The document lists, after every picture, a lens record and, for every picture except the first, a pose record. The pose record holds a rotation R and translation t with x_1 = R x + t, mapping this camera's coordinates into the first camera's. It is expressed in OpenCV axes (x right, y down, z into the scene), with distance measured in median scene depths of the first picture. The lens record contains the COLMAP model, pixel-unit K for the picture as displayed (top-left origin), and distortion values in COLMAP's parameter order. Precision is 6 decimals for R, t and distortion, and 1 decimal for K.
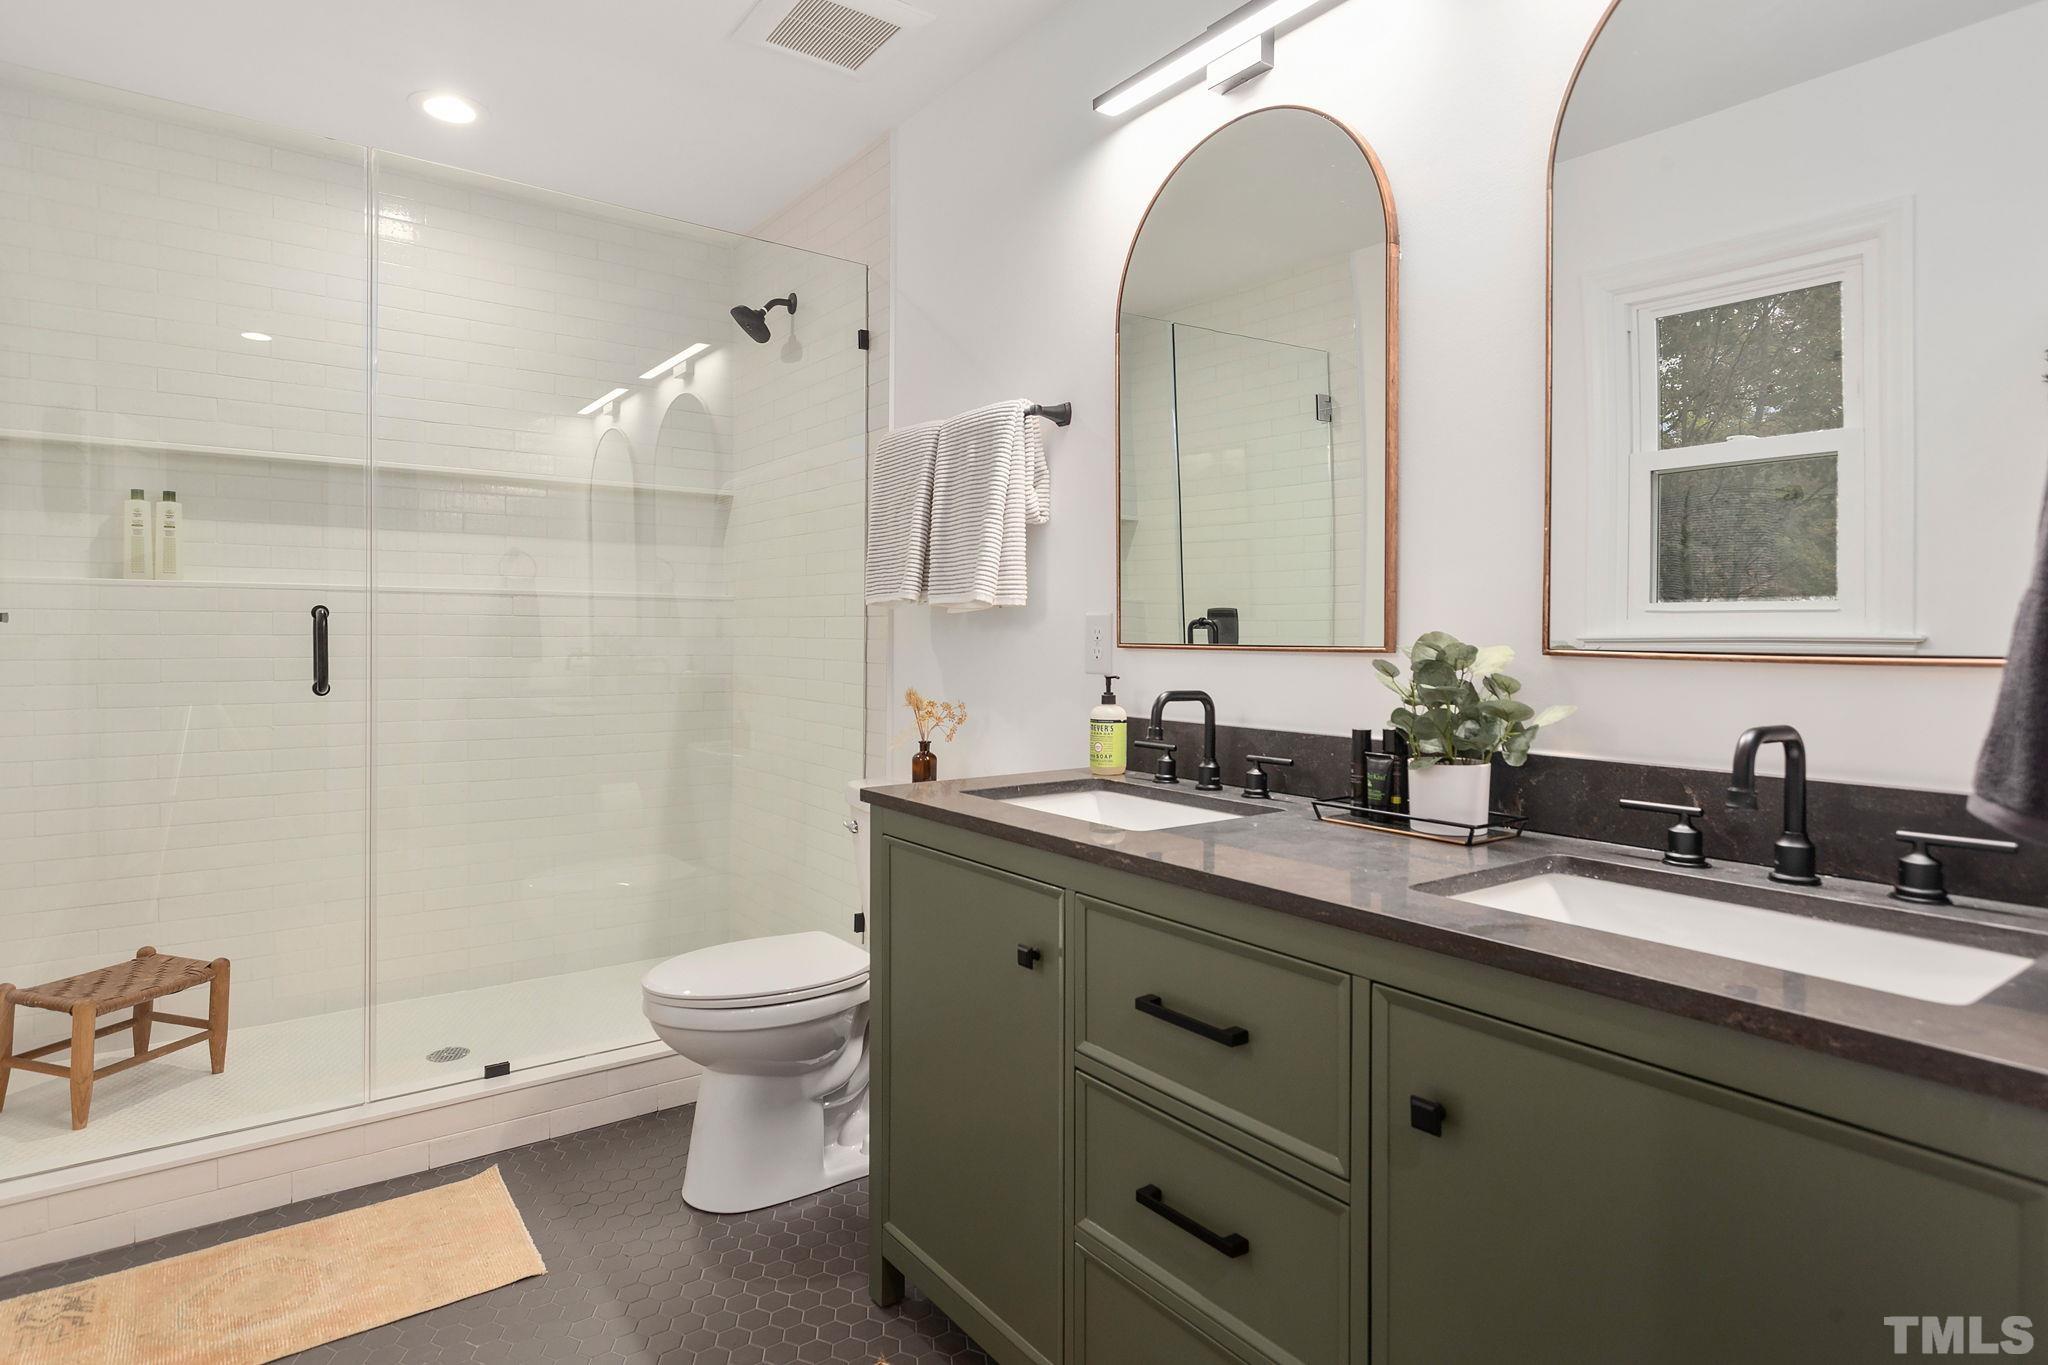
lens RADIAL K [[1100.3, 0, 1019.3], [0, 1100.3, 674.6], [0, 0, 1]] dist [-0.001679, 0.003418]
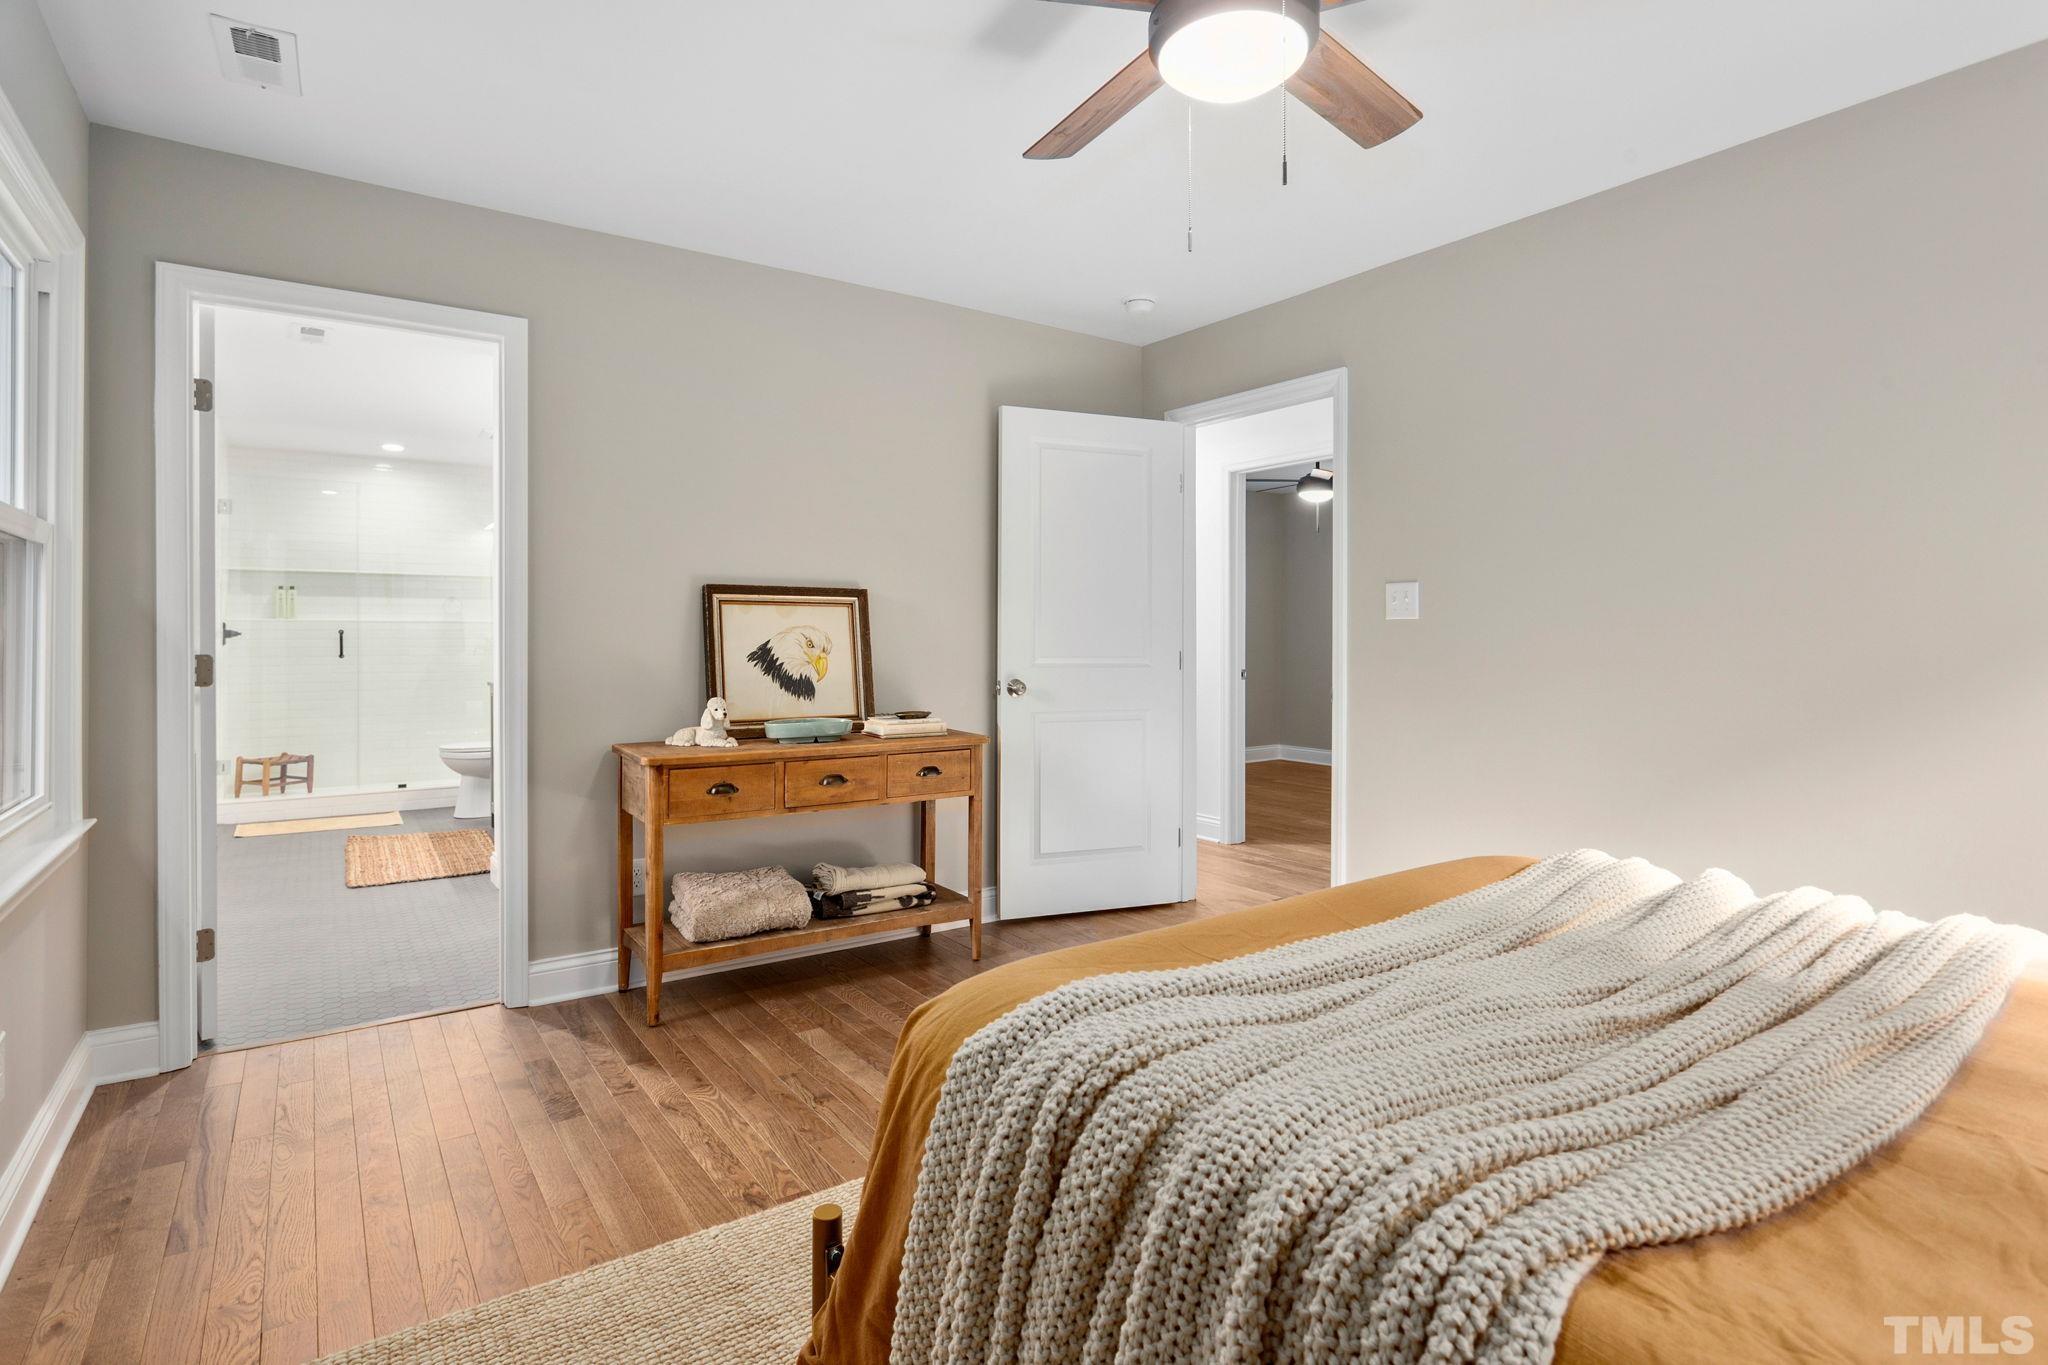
lens RADIAL K [[1037.4, 0, 1009.1], [0, 1037.4, 678.3], [0, 0, 1]] dist [-0.001025, 0.000994]
pose [[0.999460, -0.006285, -0.032242, 1.218133], [0.006208, 0.999978, -0.002500, 0.087950], [0.032257, 0.002298, 0.999477, -1.693282]]
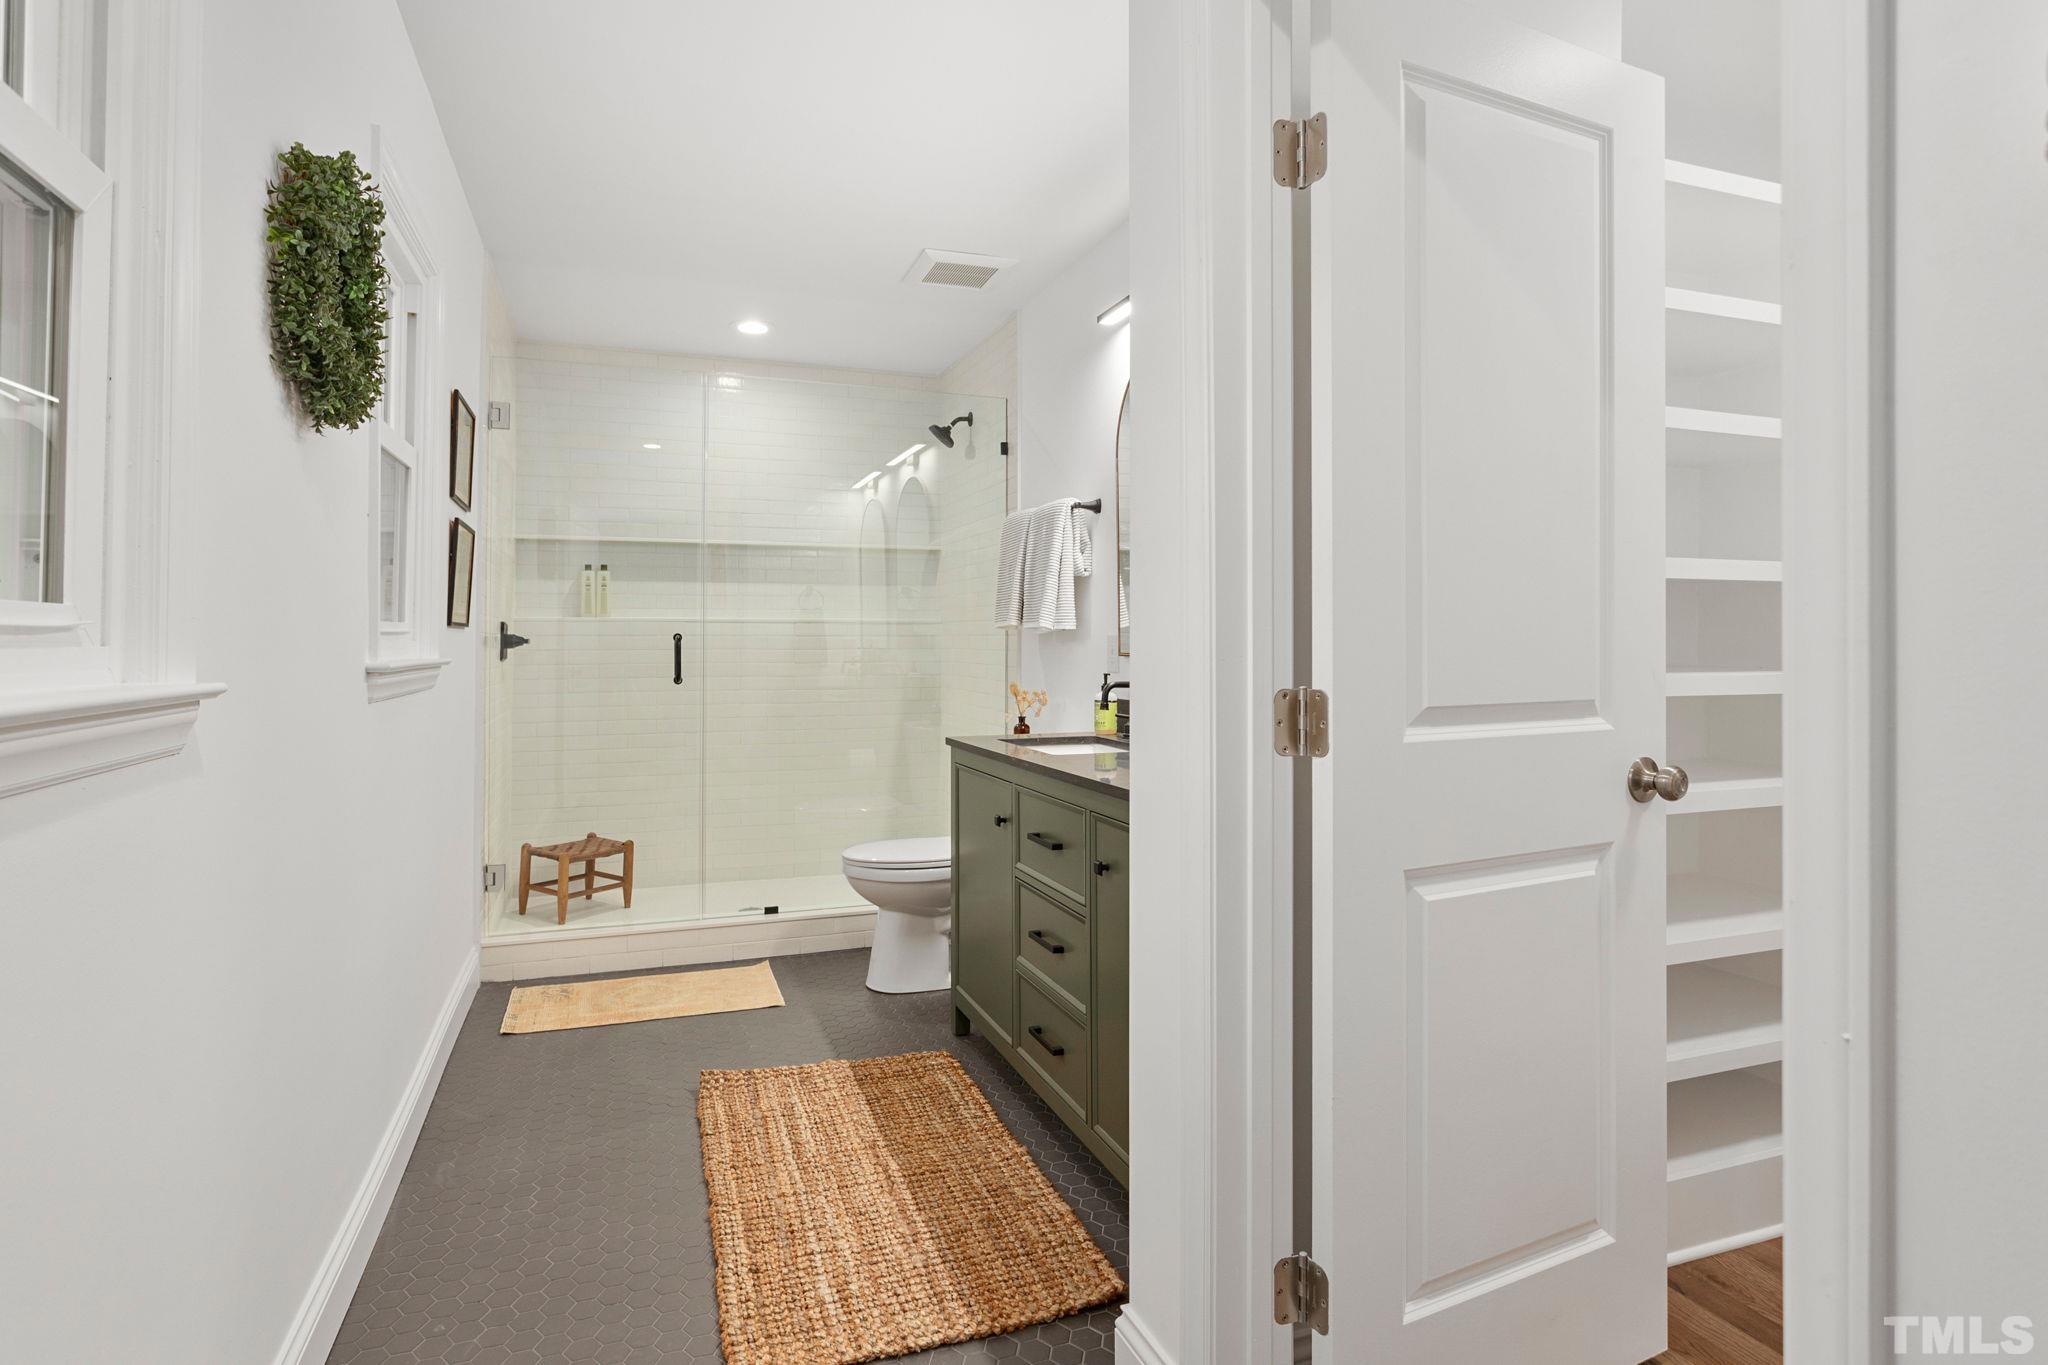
lens RADIAL K [[1037.4, 0, 1009.1], [0, 1037.4, 678.3], [0, 0, 1]] dist [-0.001025, 0.000994]
pose [[0.962076, 0.003102, -0.272764, 0.295791], [-0.003852, 0.999990, -0.002215, 0.009717], [0.272754, 0.003182, 0.962078, -0.410564]]
